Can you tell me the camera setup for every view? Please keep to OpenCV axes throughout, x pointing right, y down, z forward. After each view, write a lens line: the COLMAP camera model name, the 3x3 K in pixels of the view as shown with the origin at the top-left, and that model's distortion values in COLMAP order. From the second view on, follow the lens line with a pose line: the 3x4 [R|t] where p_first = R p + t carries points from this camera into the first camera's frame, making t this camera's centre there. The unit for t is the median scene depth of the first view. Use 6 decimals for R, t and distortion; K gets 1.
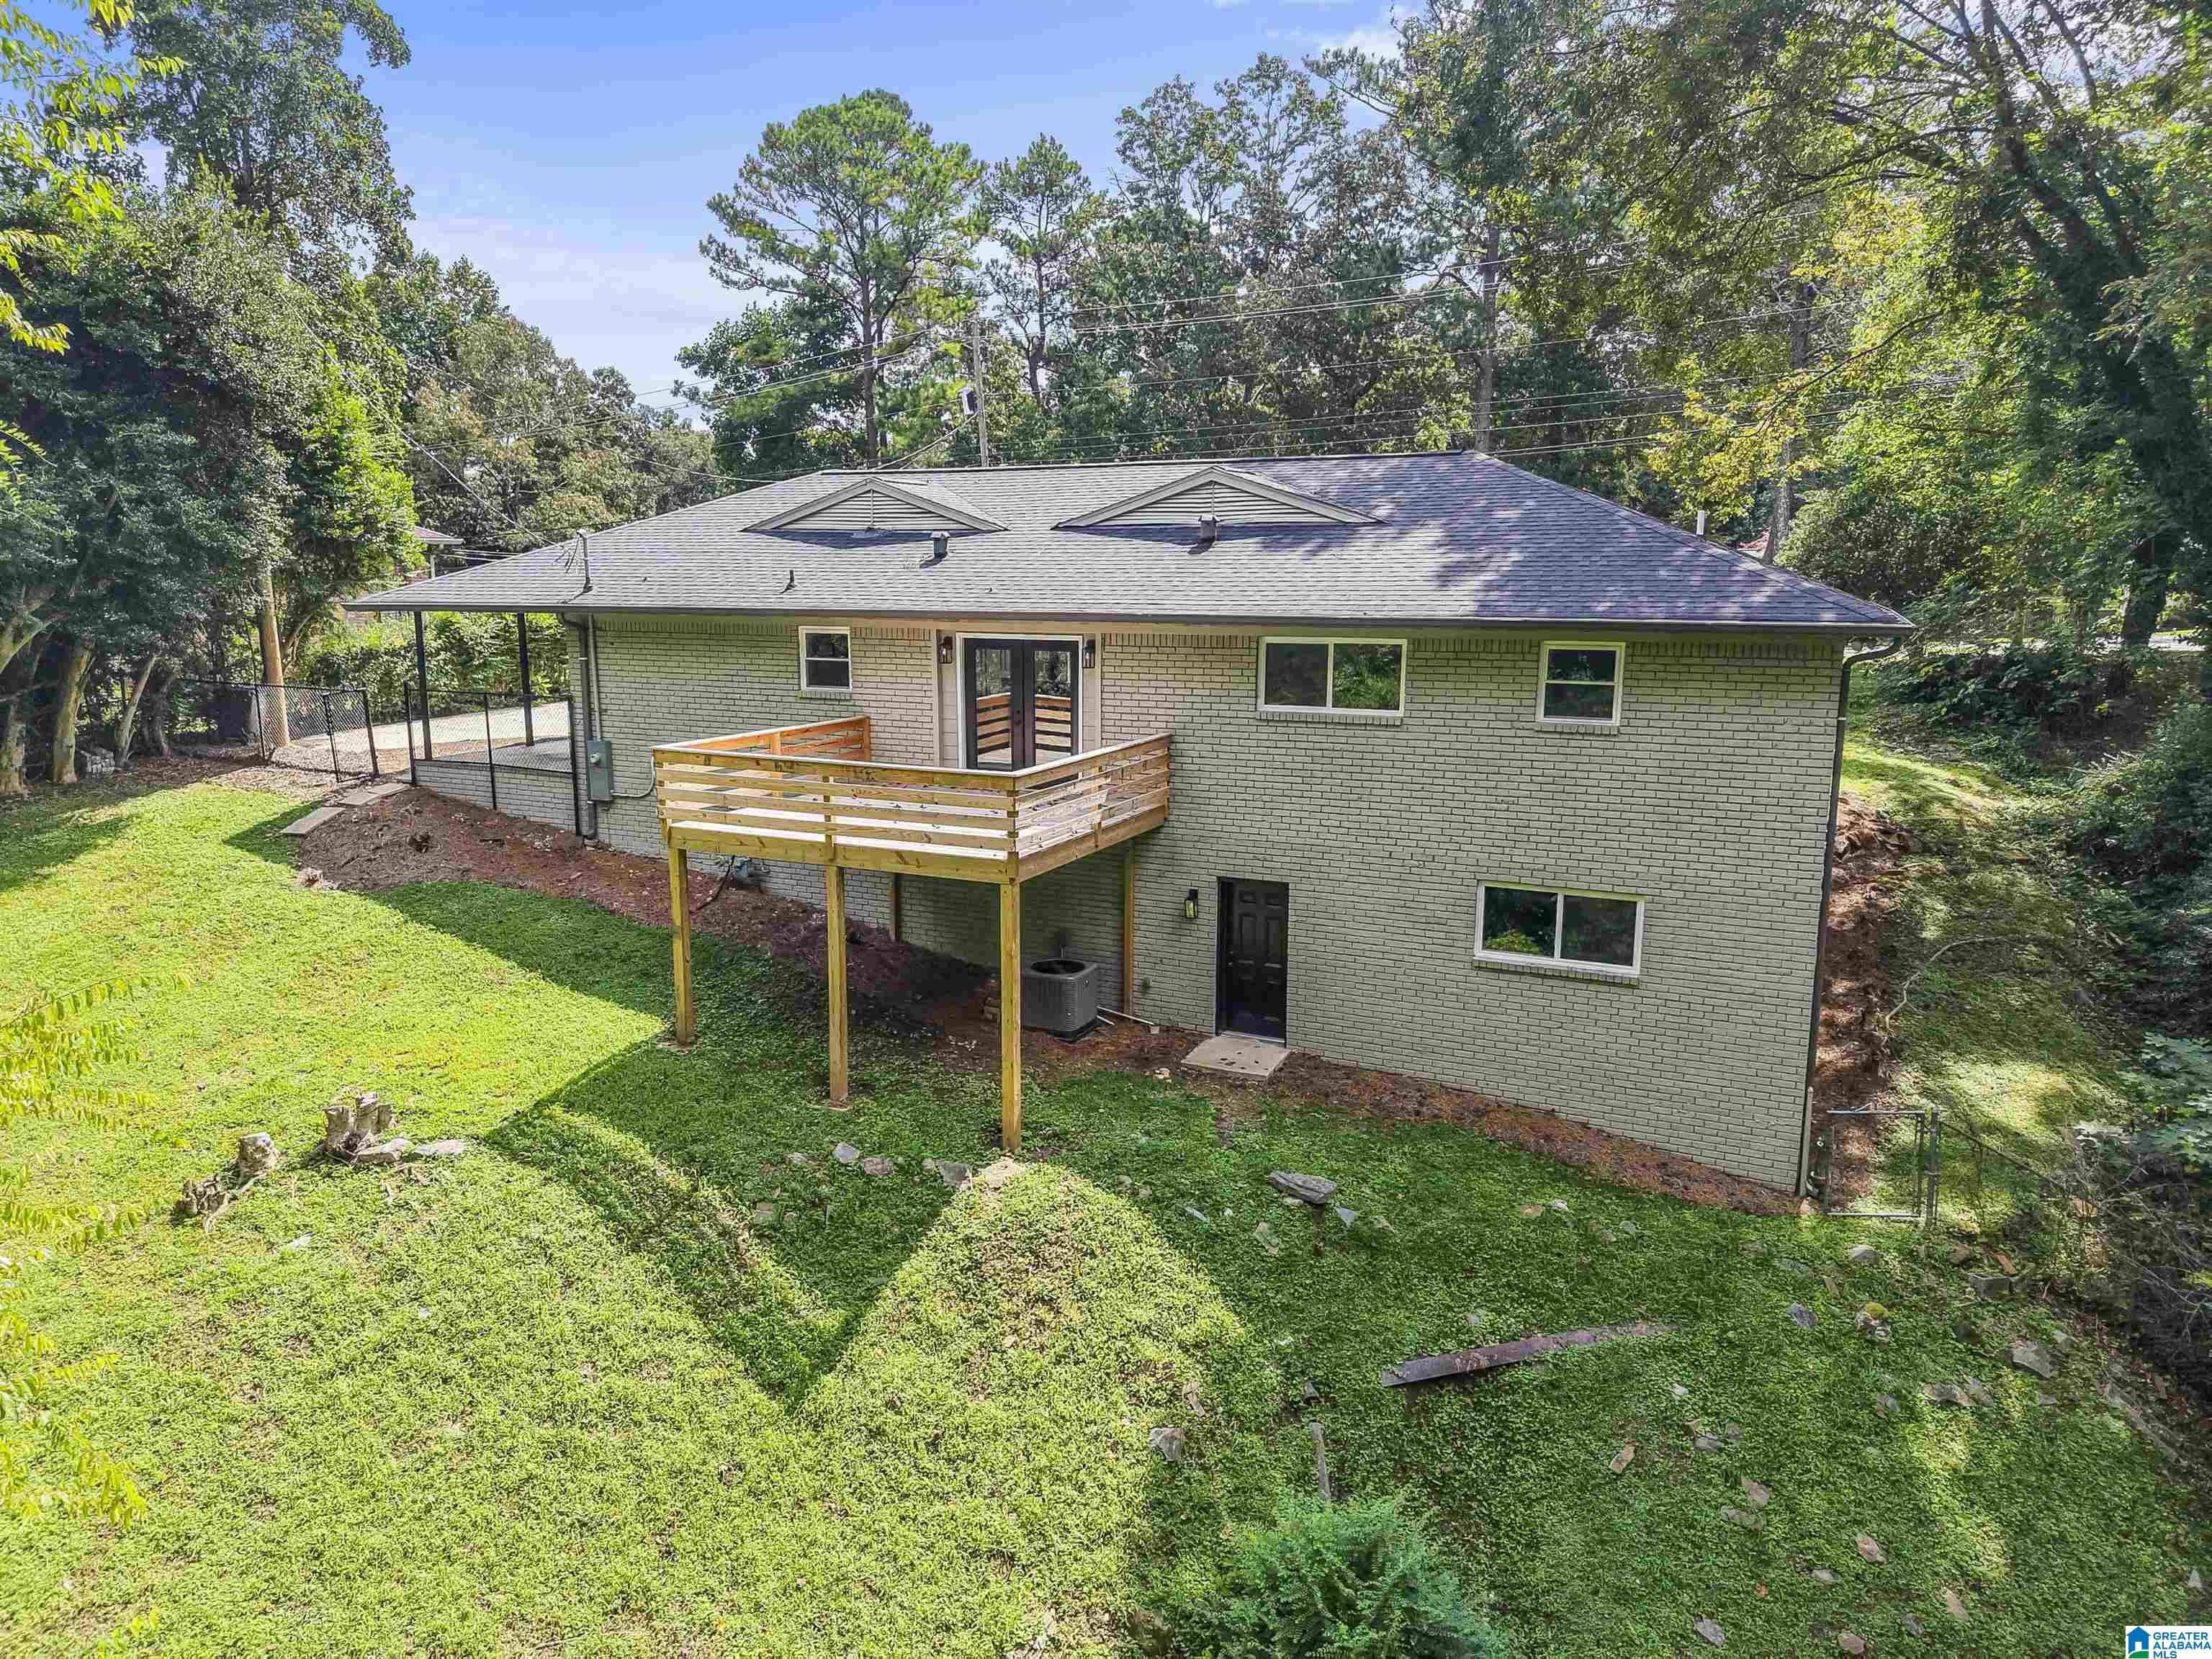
lens RADIAL K [[1521.9, 0, 1086.1], [0, 1521.9, 833.9], [0, 0, 1]] dist [0.018837, -0.029446]
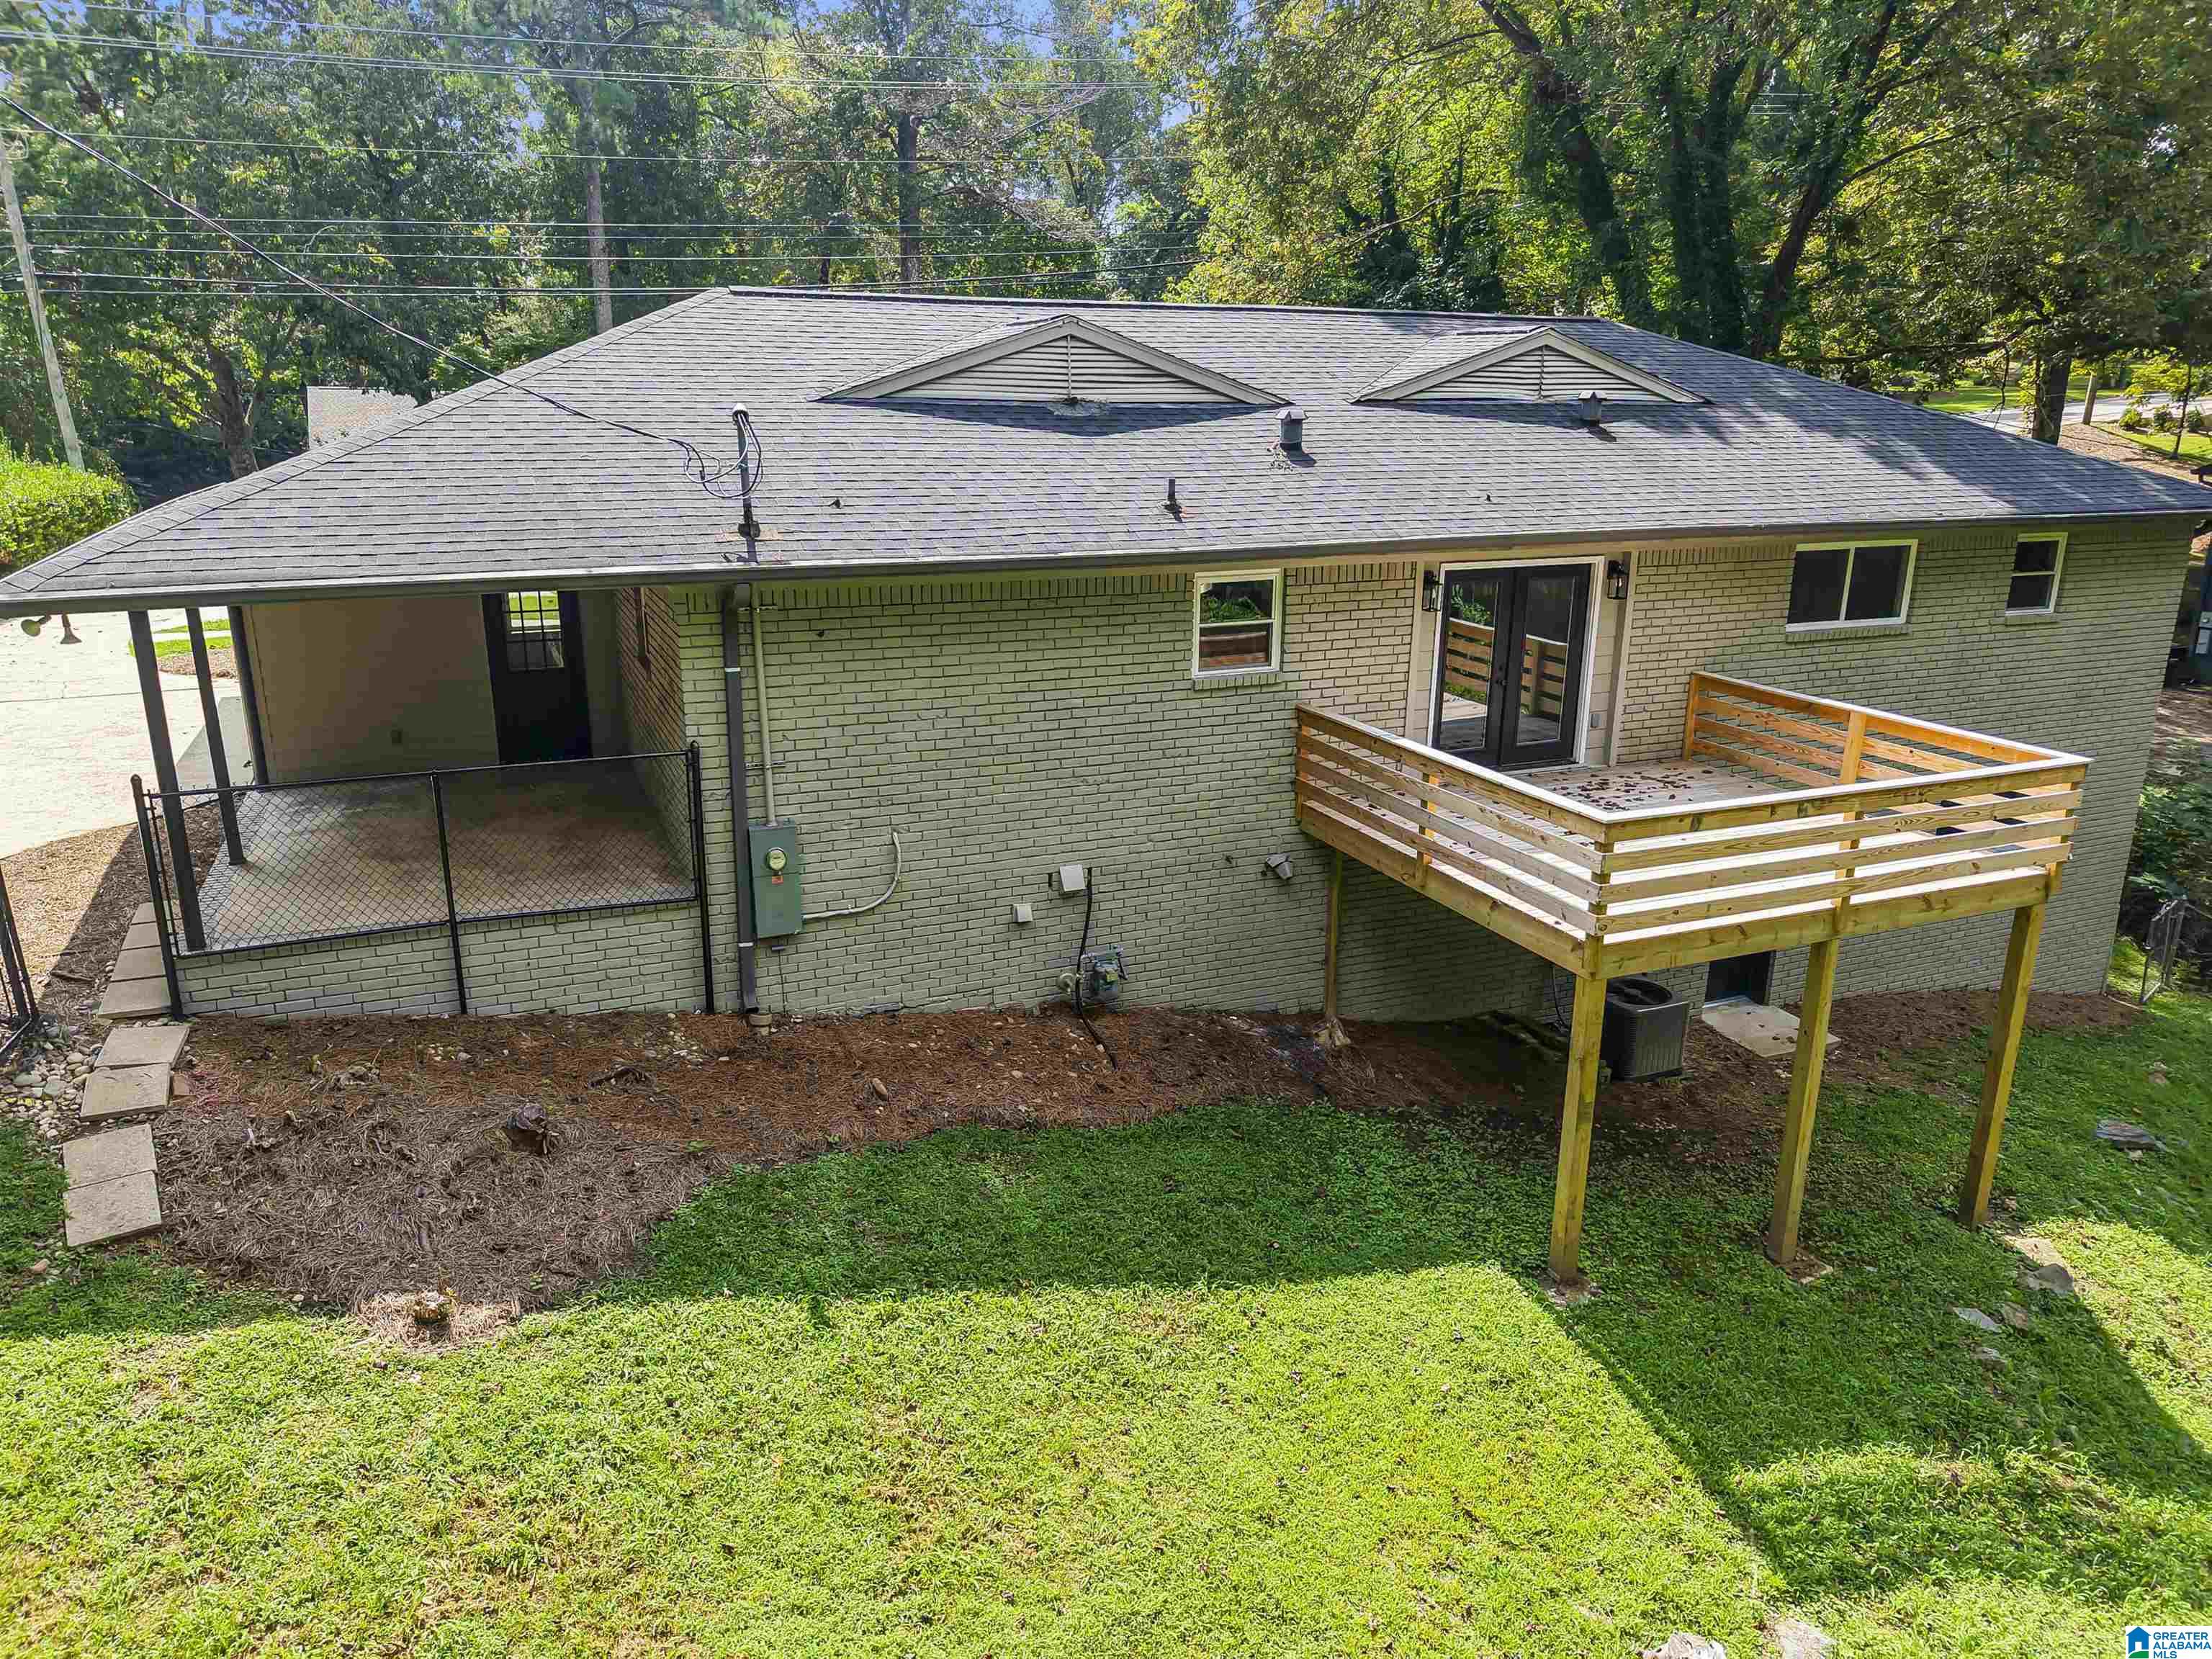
lens RADIAL K [[1521.9, 0, 1106.1], [0, 1521.9, 829.3], [0, 0, 1]] dist [0.018837, -0.029446]
pose [[0.643813, -0.208229, 0.736305, -0.747943], [0.125984, 0.977974, 0.166416, -0.156261], [-0.754740, -0.014378, 0.655866, 0.692437]]
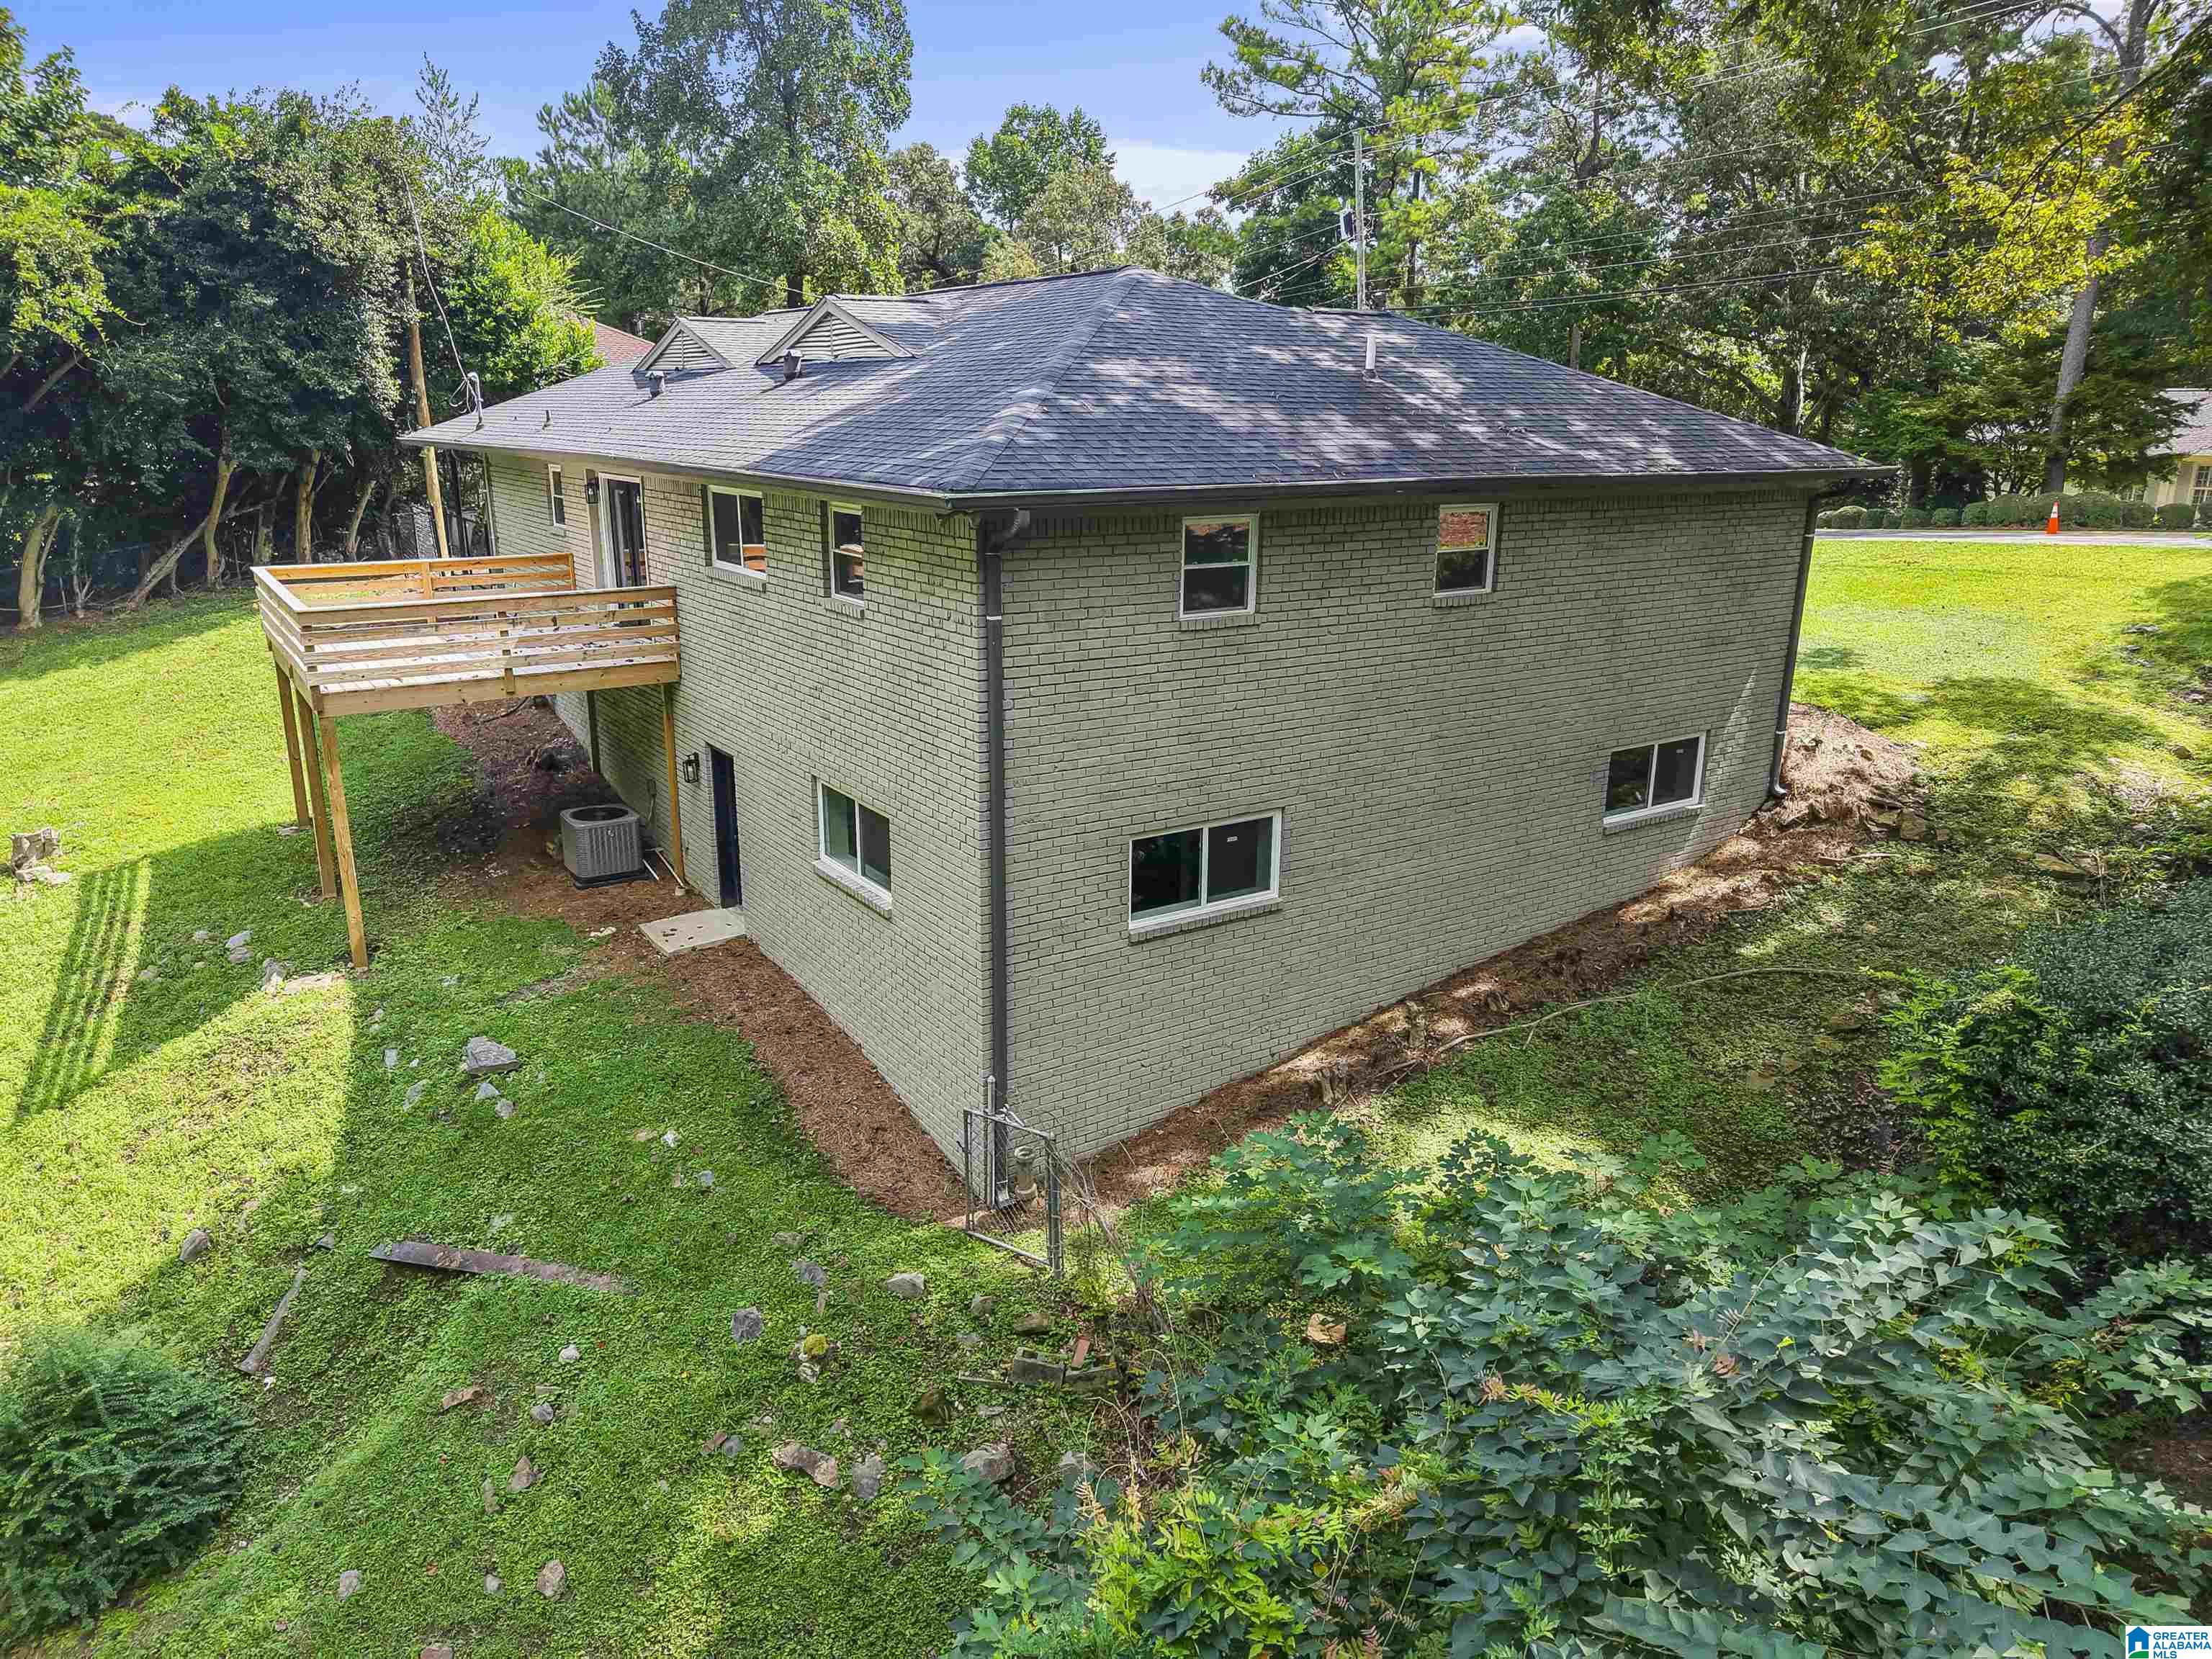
lens RADIAL K [[1521.9, 0, 1100.4], [0, 1521.9, 844.4], [0, 0, 1]] dist [0.018837, -0.029446]
pose [[0.853209, 0.145960, -0.500729, 0.775880], [-0.093752, 0.987326, 0.128053, -0.052967], [0.513074, -0.062312, 0.856080, 0.303612]]
